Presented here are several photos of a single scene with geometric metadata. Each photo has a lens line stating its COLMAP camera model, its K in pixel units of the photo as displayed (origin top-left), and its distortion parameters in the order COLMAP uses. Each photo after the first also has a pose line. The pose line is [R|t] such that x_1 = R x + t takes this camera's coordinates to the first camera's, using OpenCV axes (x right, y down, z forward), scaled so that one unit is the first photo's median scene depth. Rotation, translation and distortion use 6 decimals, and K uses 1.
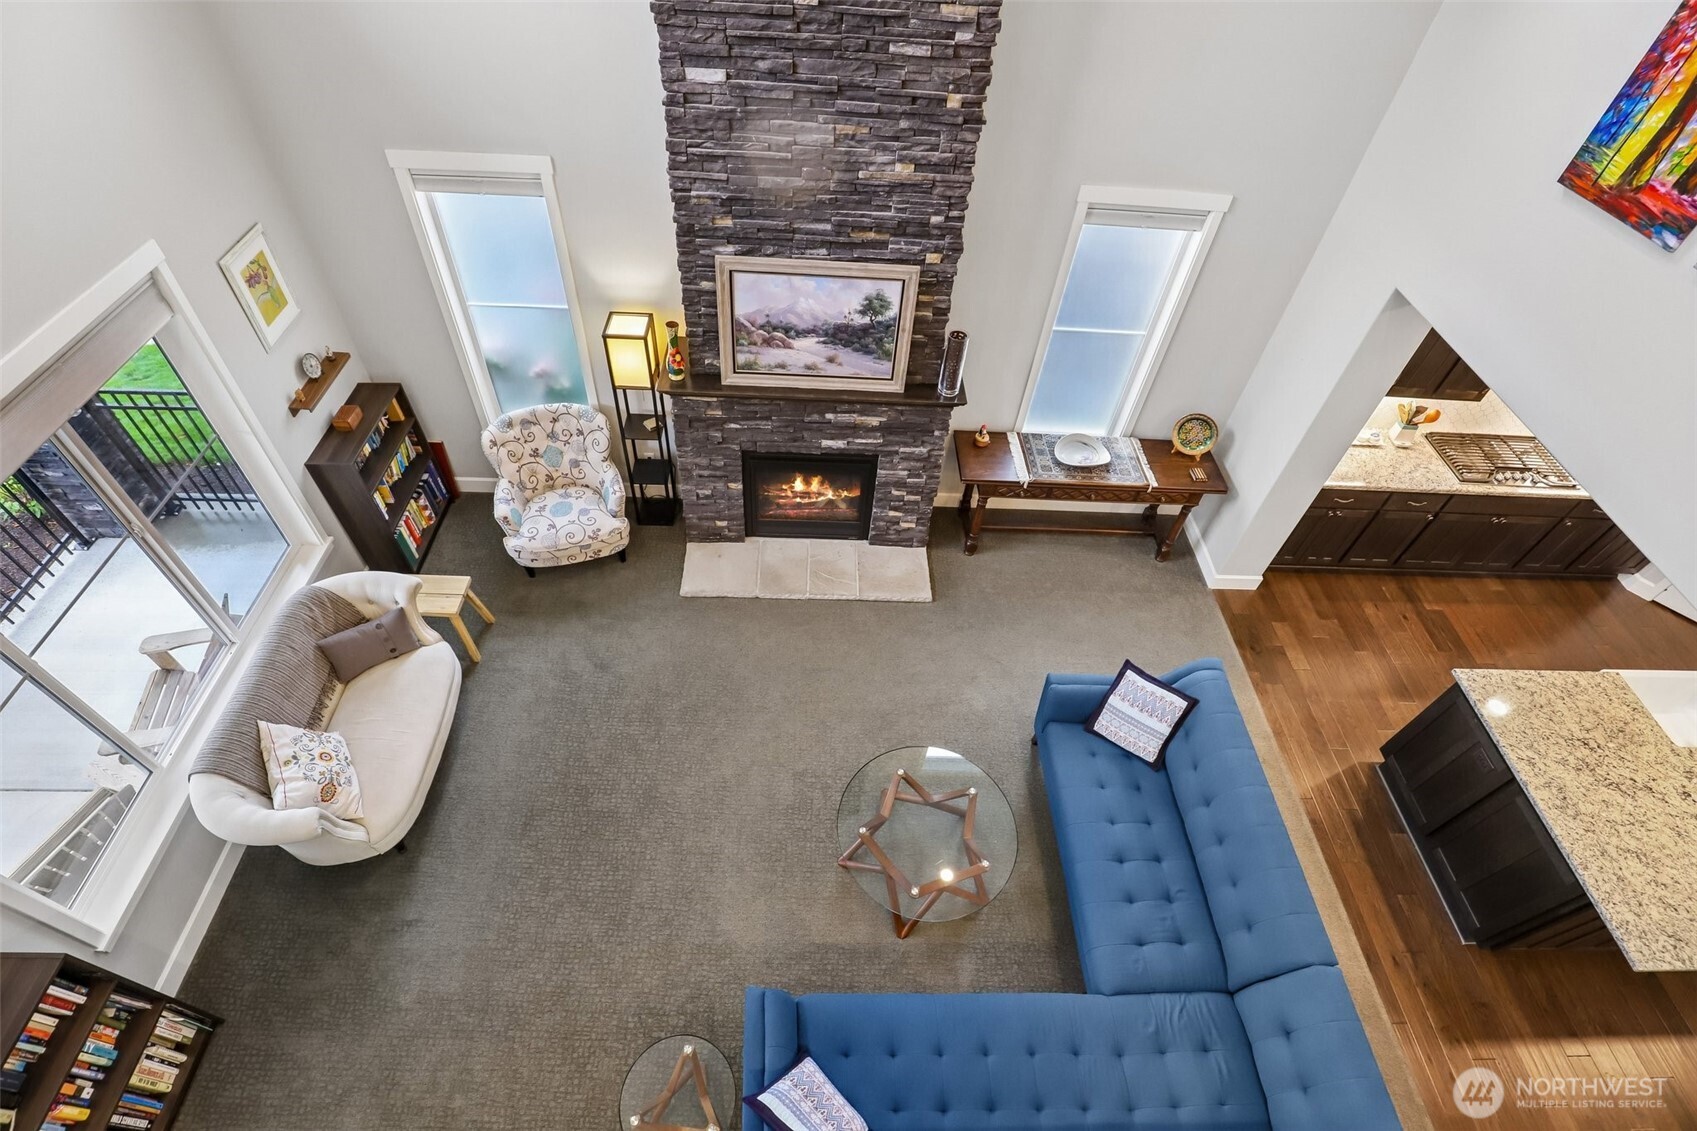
lens RADIAL K [[796.2, 0, 843.9], [0, 796.2, 573.3], [0, 0, 1]] dist [-0.032946, 0.003375]
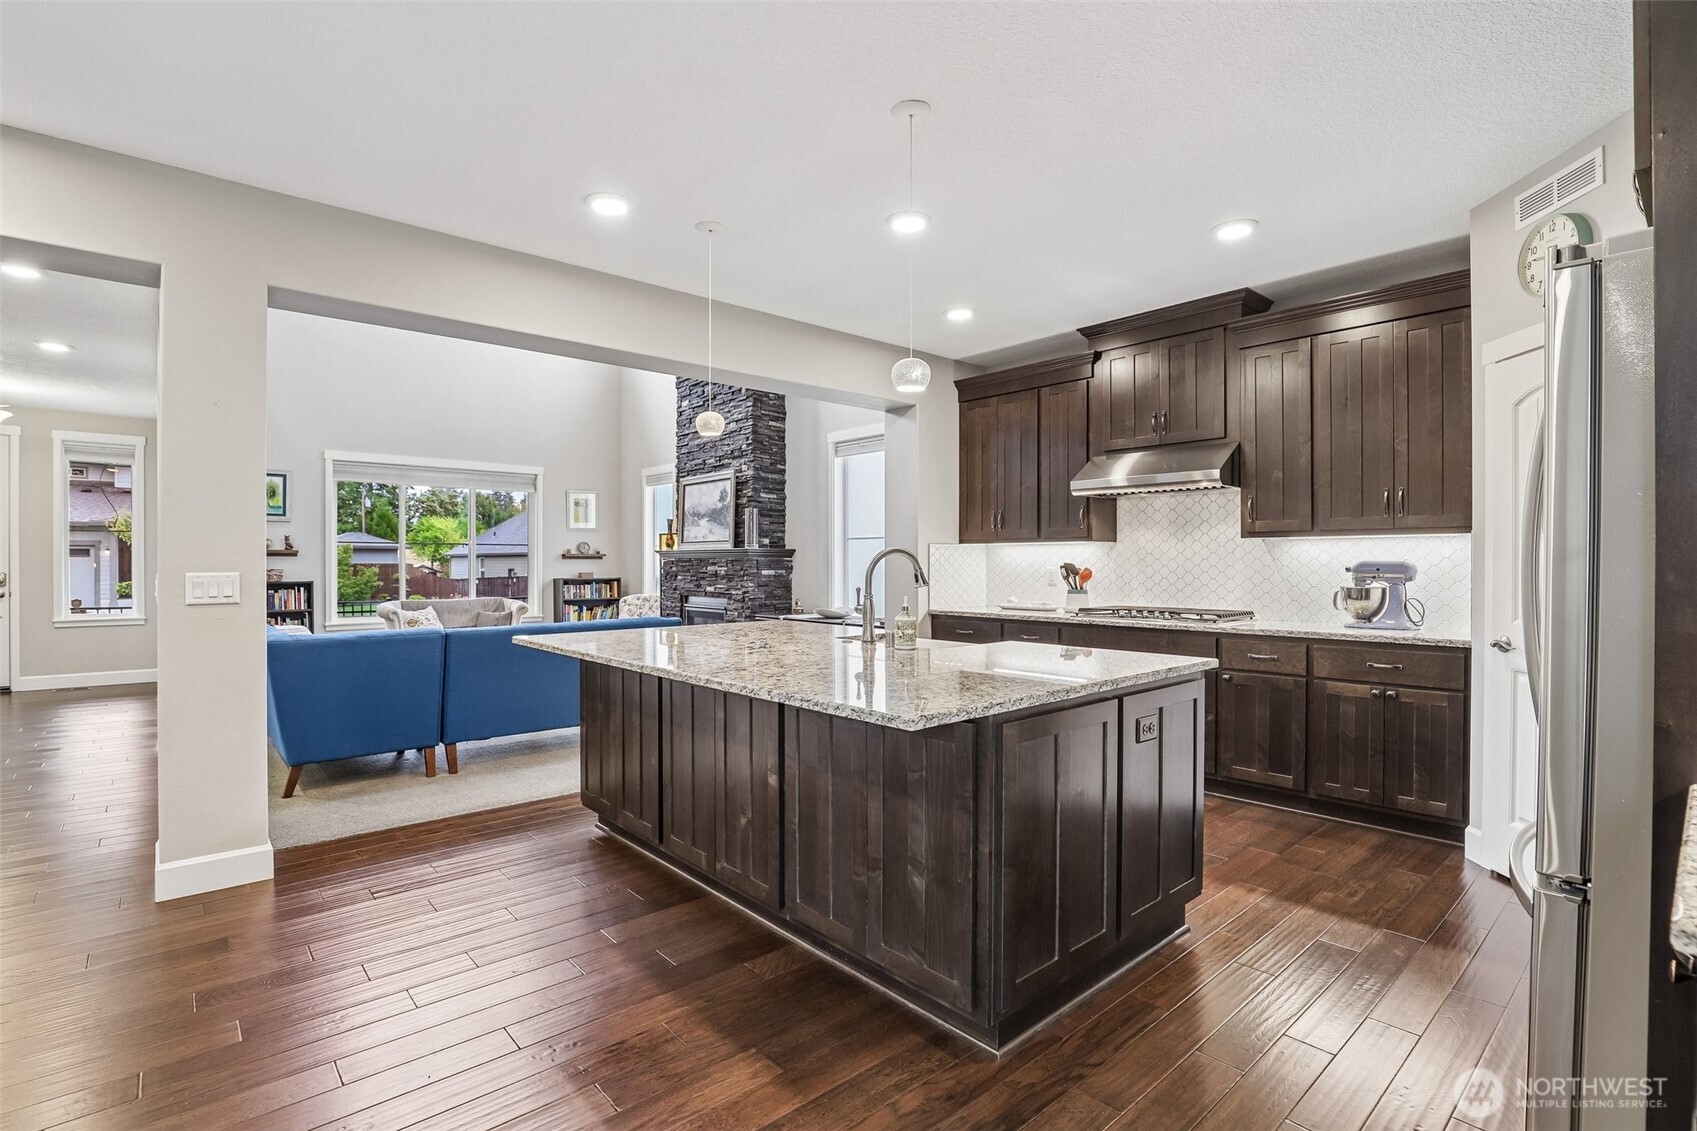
lens RADIAL K [[796.2, 0, 853.4], [0, 796.2, 566.1], [0, 0, 1]] dist [-0.032946, 0.003375]
pose [[0.649714, -0.061640, -0.757676, 1.598460], [-0.541887, 0.661462, -0.518485, 0.554138], [0.533133, 0.747442, 0.396359, 0.545892]]
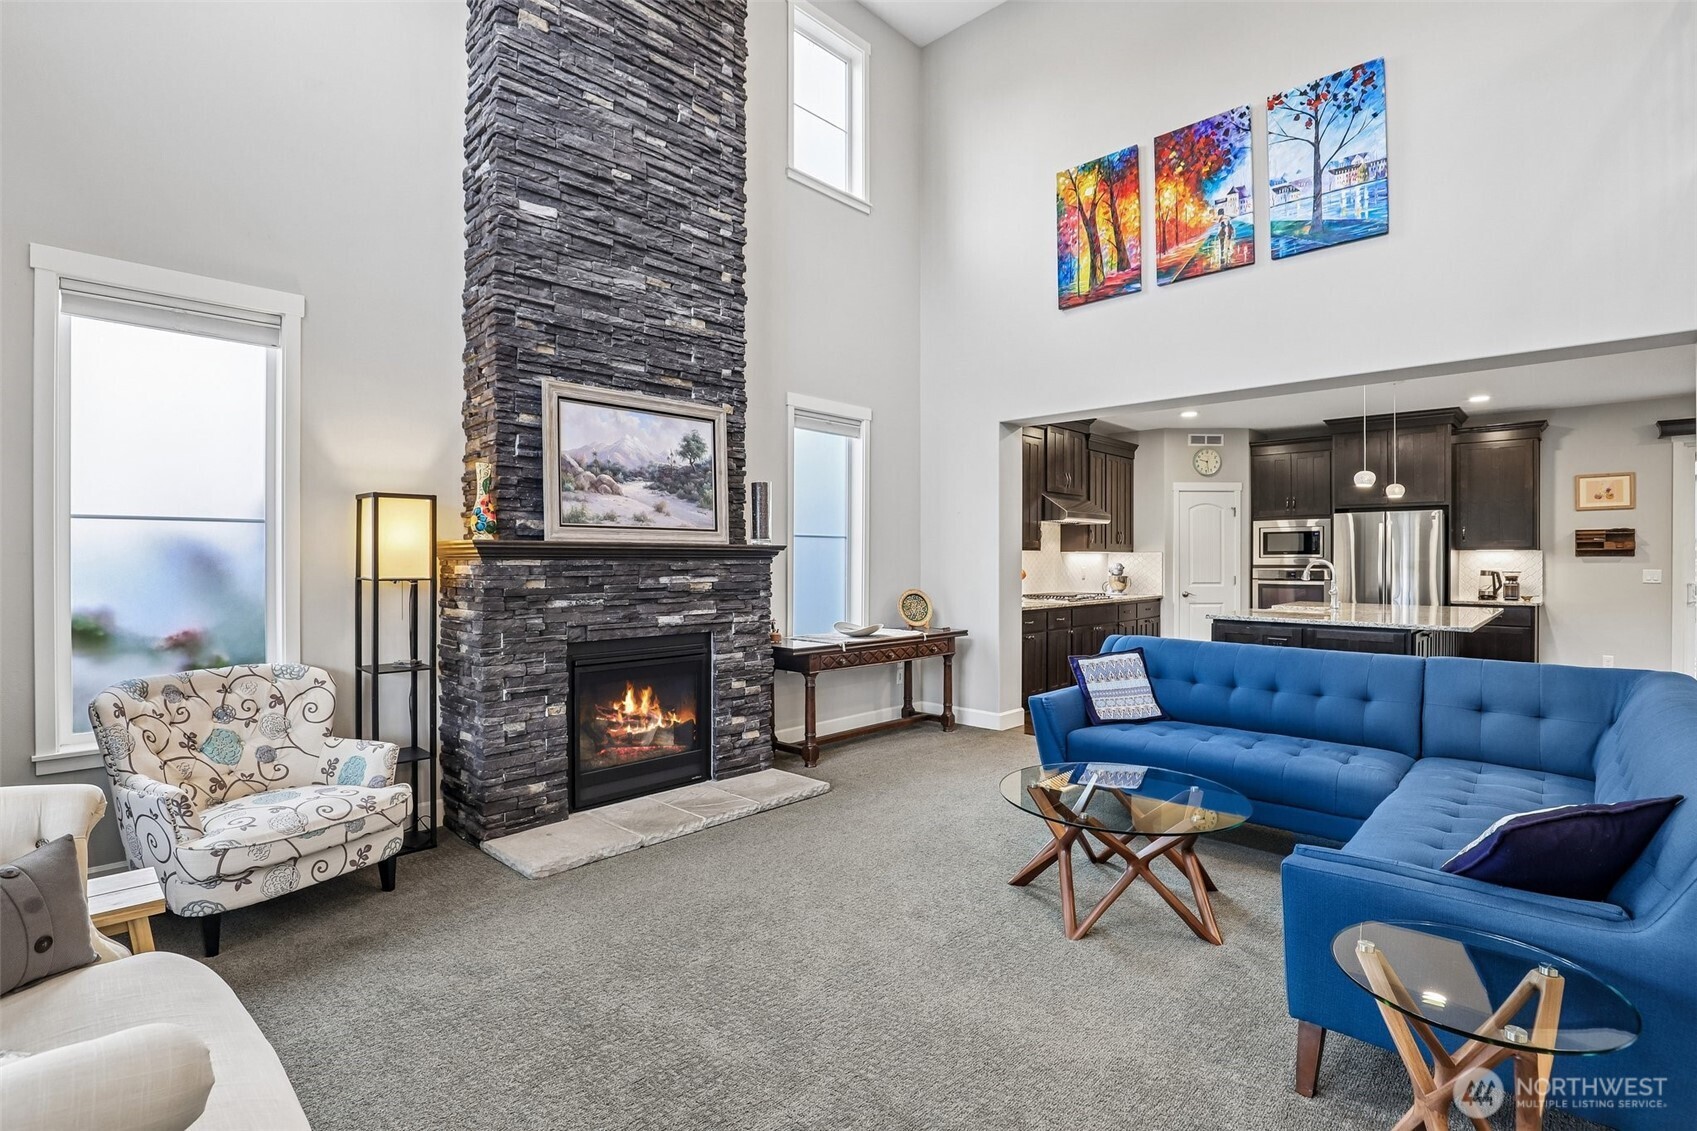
lens RADIAL K [[796.2, 0, 848.6], [0, 796.2, 557.1], [0, 0, 1]] dist [-0.032946, 0.003375]
pose [[0.698924, -0.062367, 0.712472, -0.541372], [0.565370, 0.658297, -0.496993, 0.361621], [-0.438022, 0.750170, 0.495360, 0.512875]]
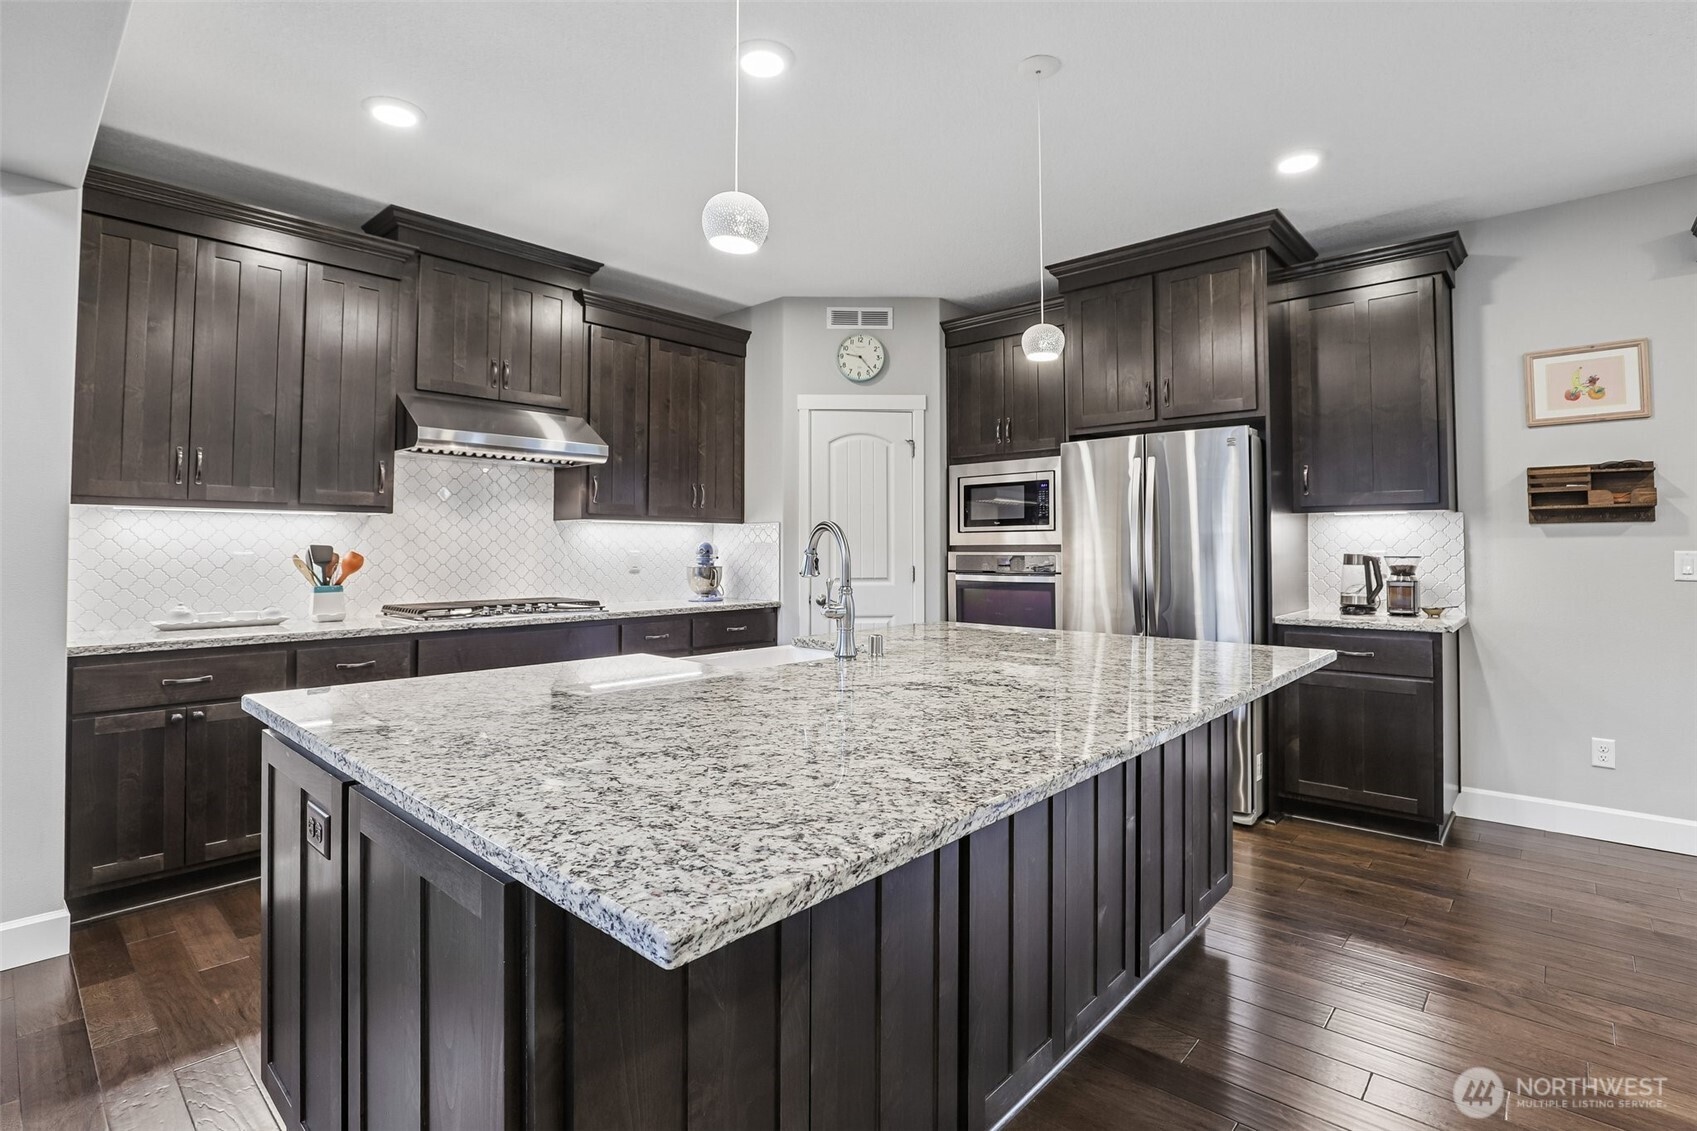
lens RADIAL K [[796.2, 0, 863.8], [0, 796.2, 518.8], [0, 0, 1]] dist [-0.032946, 0.003375]
pose [[0.683930, -0.039339, 0.728486, 0.708866], [0.576654, 0.640815, -0.506780, 0.423750], [-0.446889, 0.766686, 0.460958, 0.587421]]
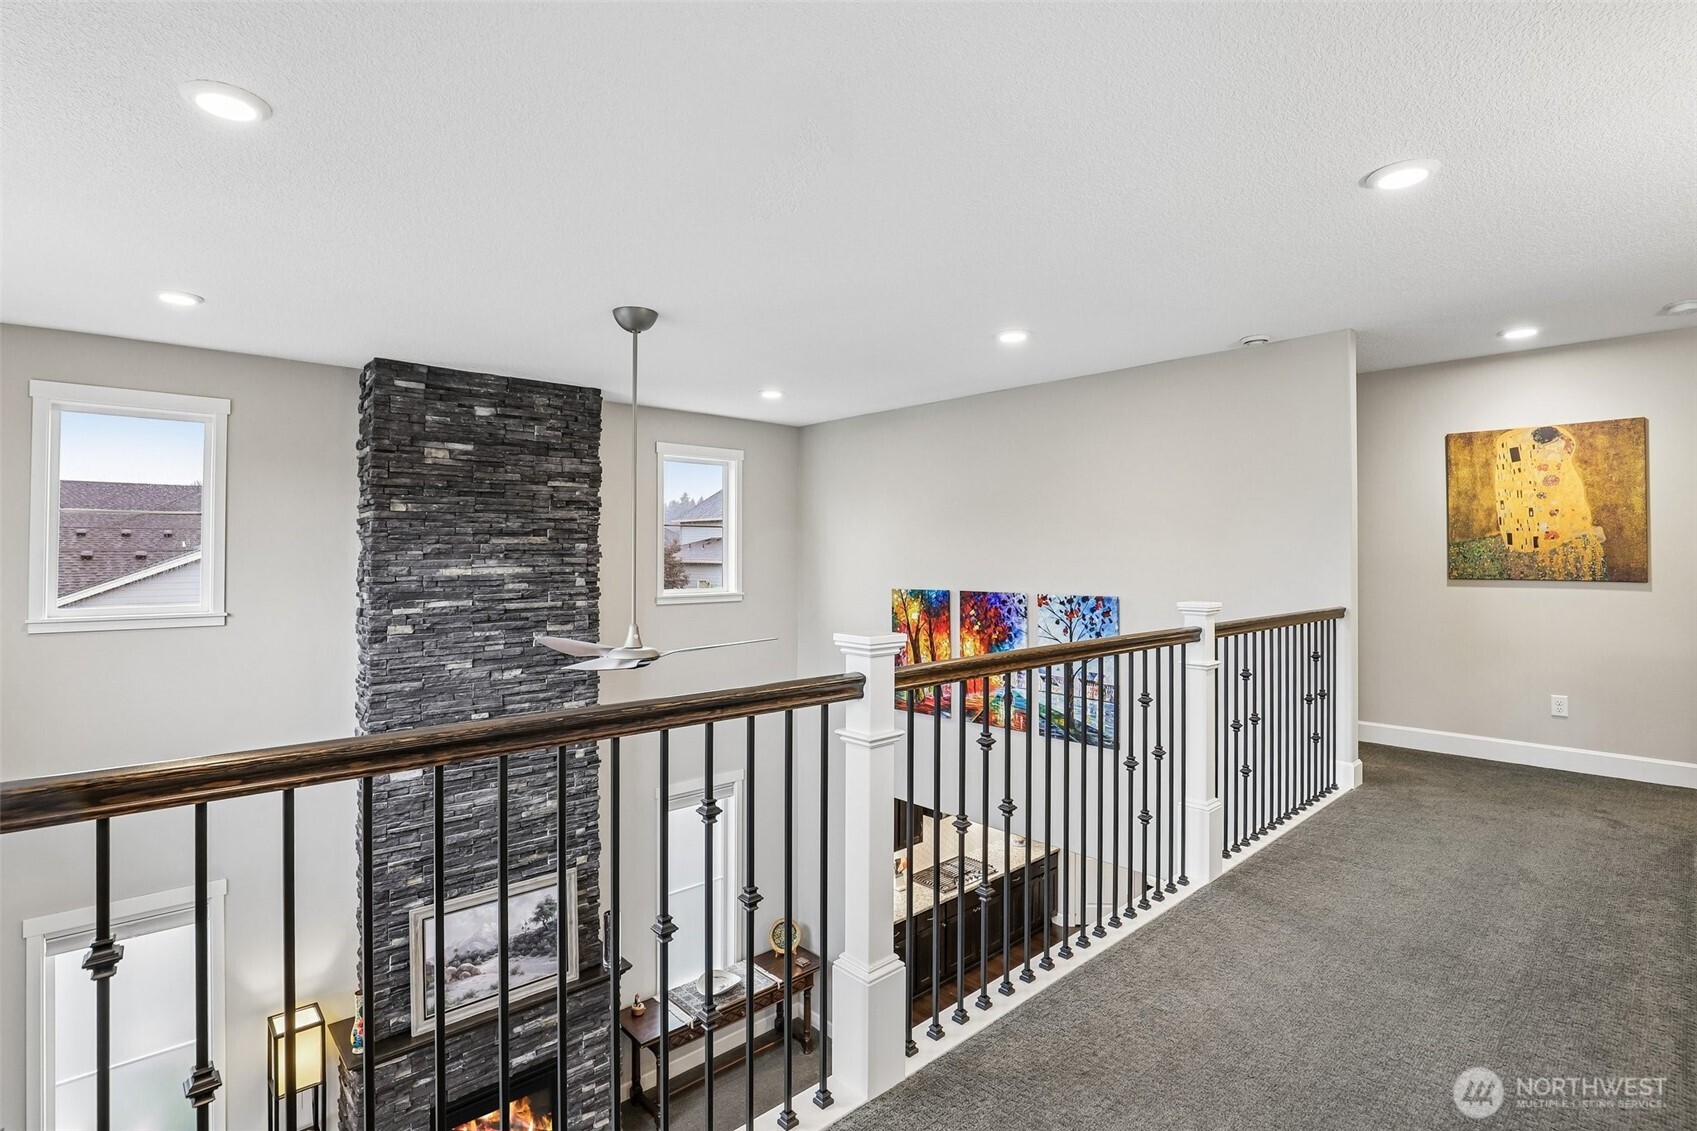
lens RADIAL K [[796.2, 0, 843.9], [0, 796.2, 542.7], [0, 0, 1]] dist [-0.032946, 0.003375]
pose [[0.750343, -0.050935, 0.659083, -0.393432], [0.526495, 0.648948, -0.549245, 0.215886], [-0.399735, 0.759126, 0.513750, -0.268237]]
